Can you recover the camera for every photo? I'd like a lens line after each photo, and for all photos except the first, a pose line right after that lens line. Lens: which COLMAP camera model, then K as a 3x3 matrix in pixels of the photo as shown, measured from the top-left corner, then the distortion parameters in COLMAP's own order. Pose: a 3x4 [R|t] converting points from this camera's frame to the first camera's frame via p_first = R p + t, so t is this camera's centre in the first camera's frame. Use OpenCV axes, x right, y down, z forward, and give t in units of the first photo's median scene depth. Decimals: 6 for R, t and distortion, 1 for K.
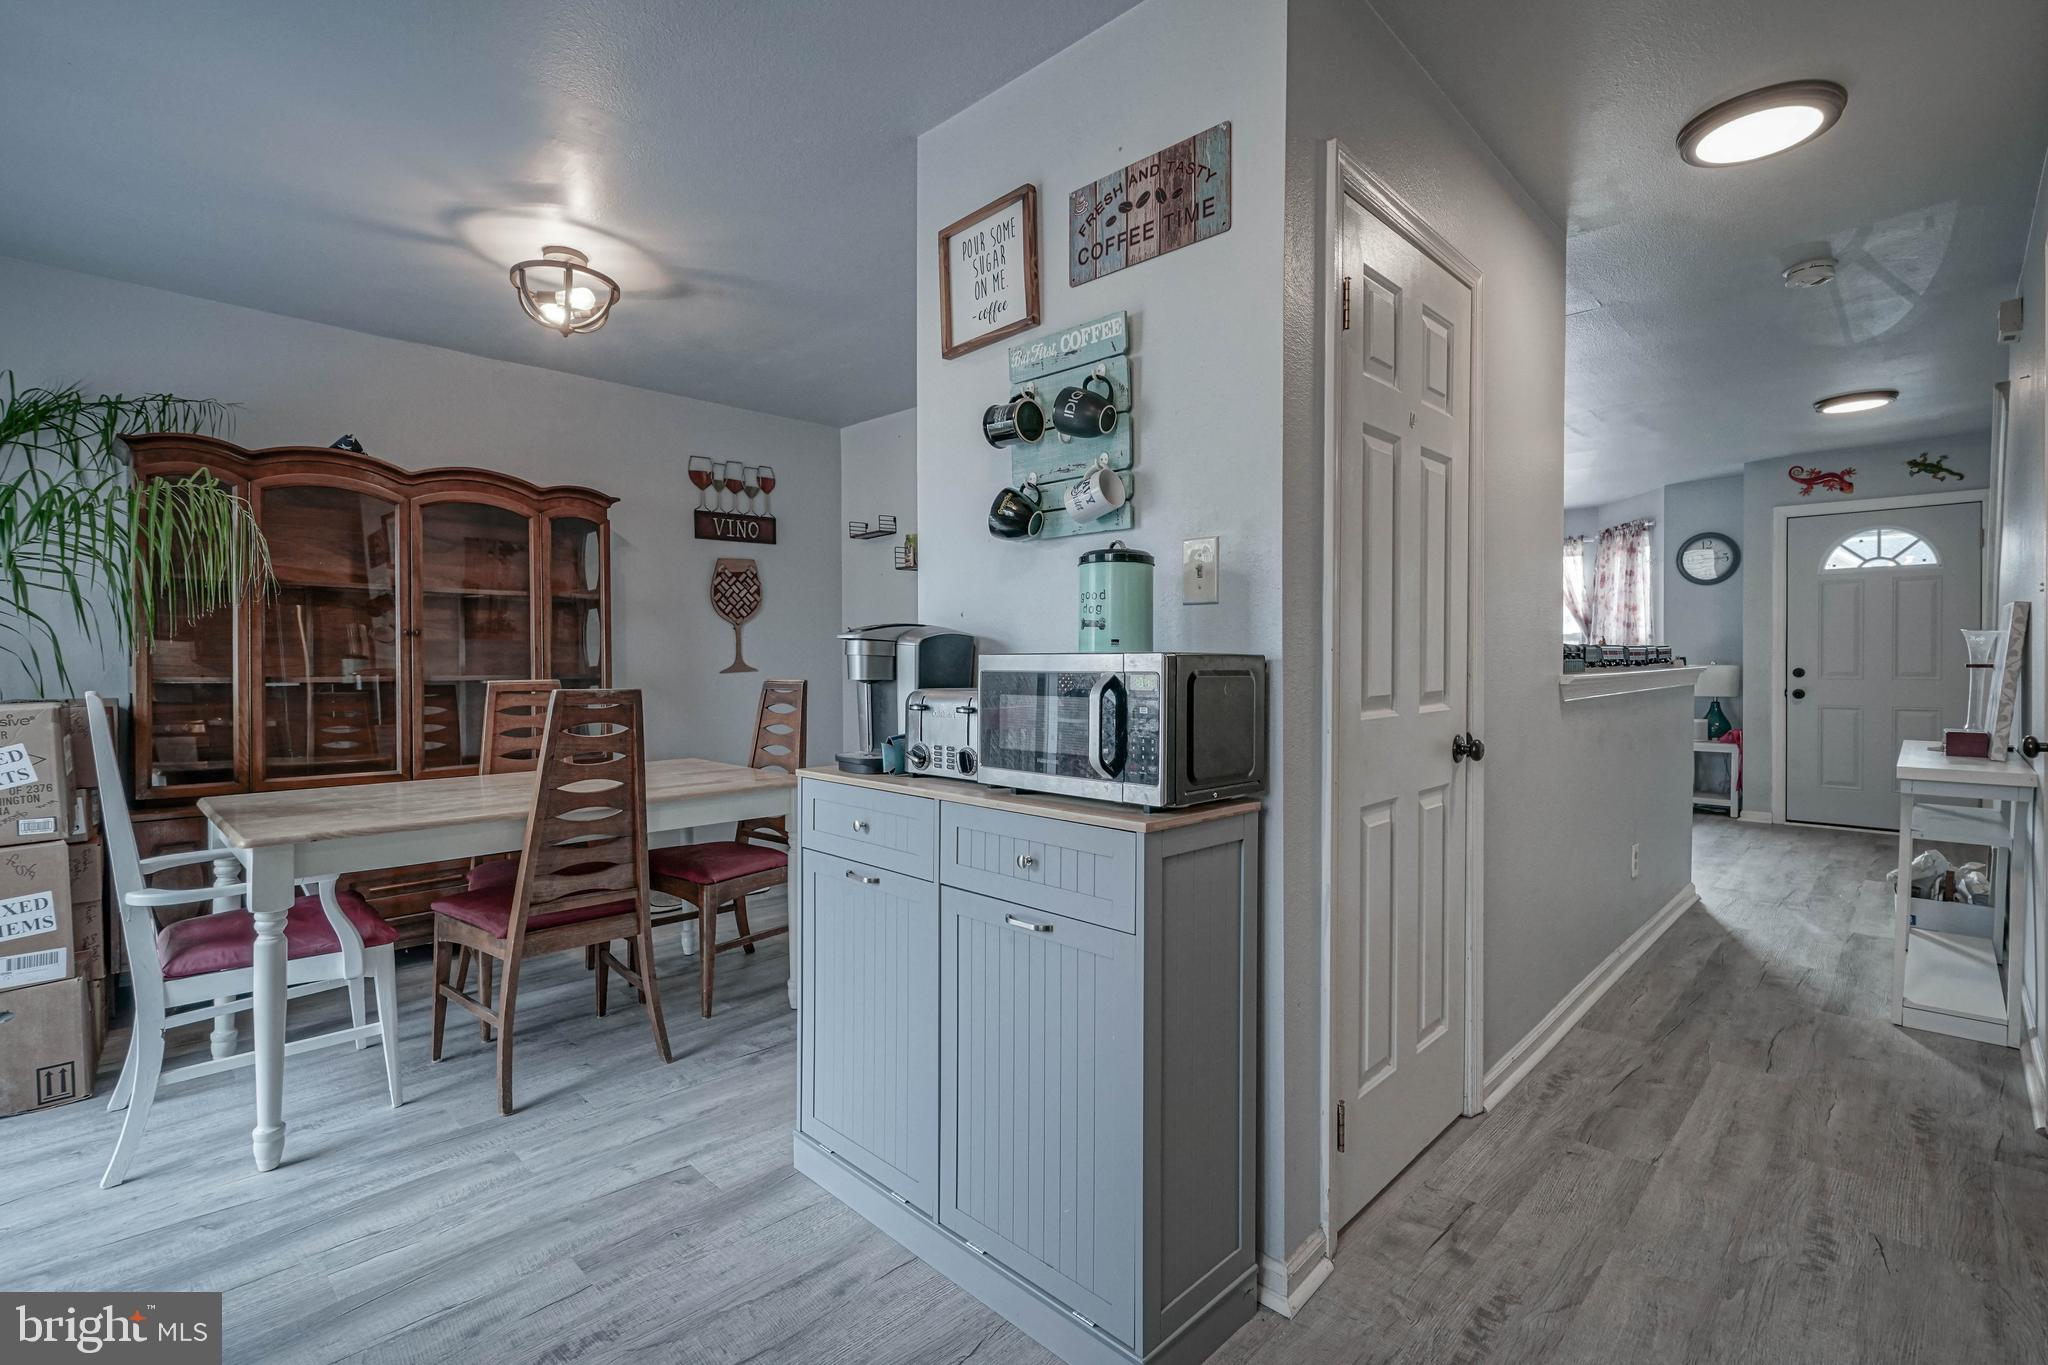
lens RADIAL K [[930.1, 0, 1022.0], [0, 930.1, 676.9], [0, 0, 1]] dist [-0.002851, 0.000520]
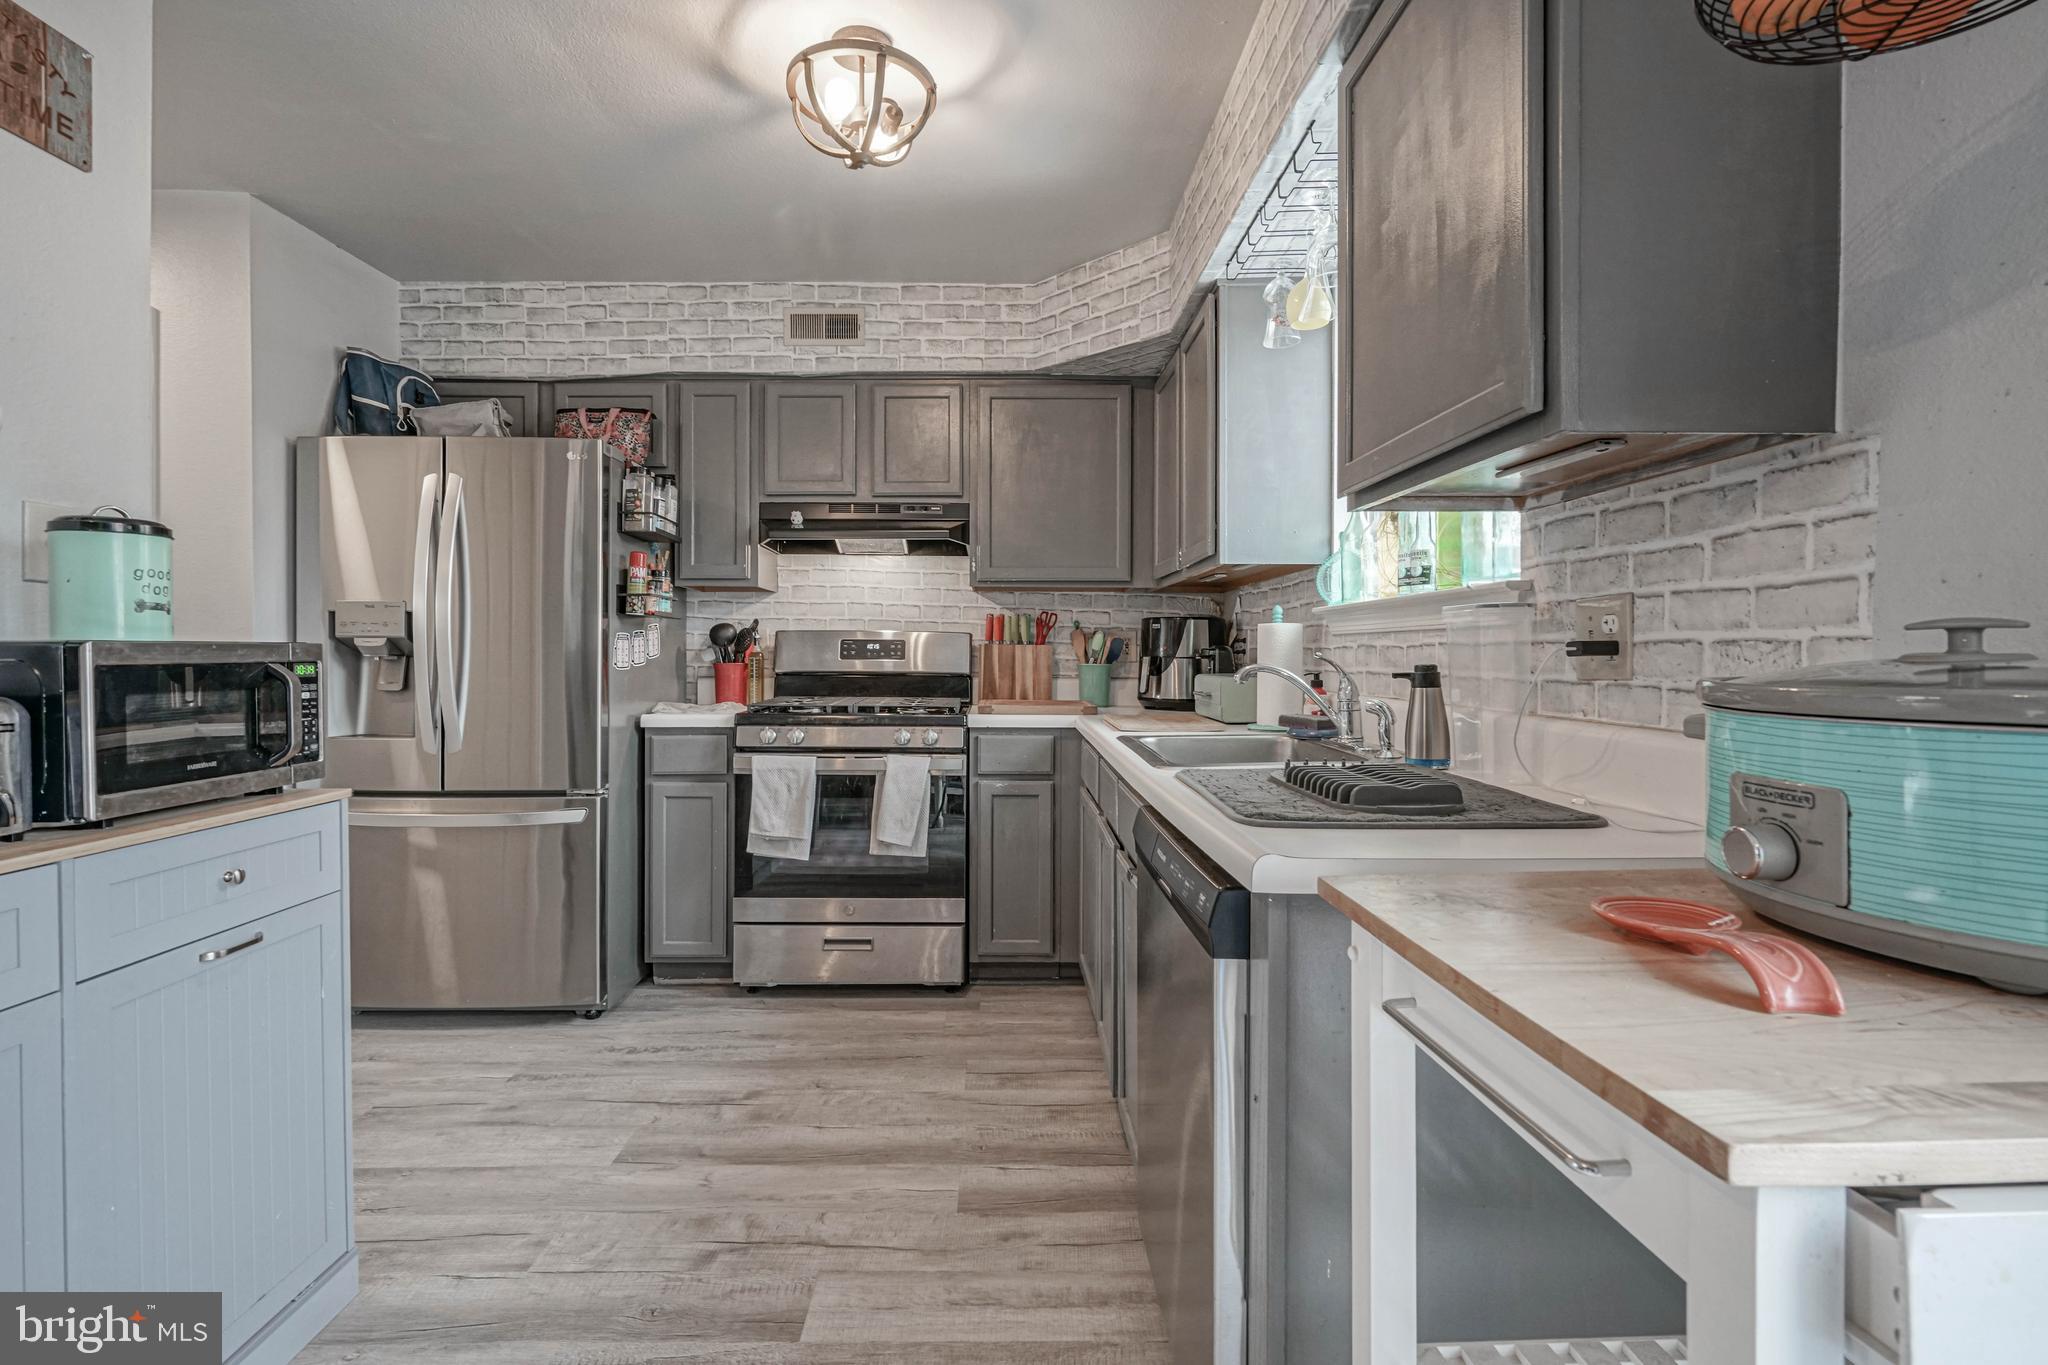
lens RADIAL K [[930.1, 0, 1020.7], [0, 930.1, 662.5], [0, 0, 1]] dist [-0.002851, 0.000520]
pose [[-0.719173, -0.012132, 0.694725, -1.064072], [0.016595, 0.999262, 0.034630, -0.021523], [-0.694632, 0.036434, -0.718442, 1.038847]]
